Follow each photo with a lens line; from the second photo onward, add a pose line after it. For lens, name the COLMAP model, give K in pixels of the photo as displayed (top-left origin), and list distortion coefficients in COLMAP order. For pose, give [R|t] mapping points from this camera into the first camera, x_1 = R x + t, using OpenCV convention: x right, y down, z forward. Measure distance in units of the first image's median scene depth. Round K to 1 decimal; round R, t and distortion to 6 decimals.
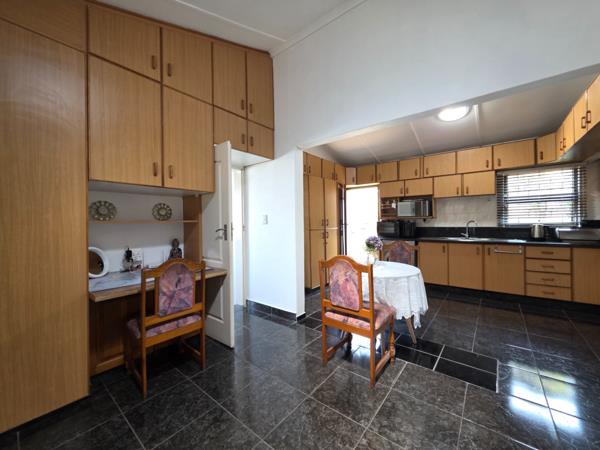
lens RADIAL K [[240.3, 0, 300.9], [0, 240.3, 221.6], [0, 0, 1]] dist [0.002391, -0.000086]
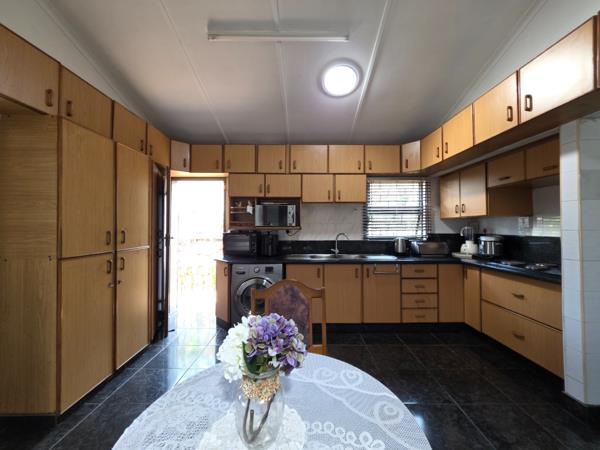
lens RADIAL K [[240.3, 0, 300.9], [0, 240.3, 221.6], [0, 0, 1]] dist [0.002391, -0.000086]
pose [[0.780195, 0.026282, 0.624984, 0.120395], [-0.011523, 0.999551, -0.027648, -0.023805], [-0.625430, 0.014370, 0.780148, 0.576387]]
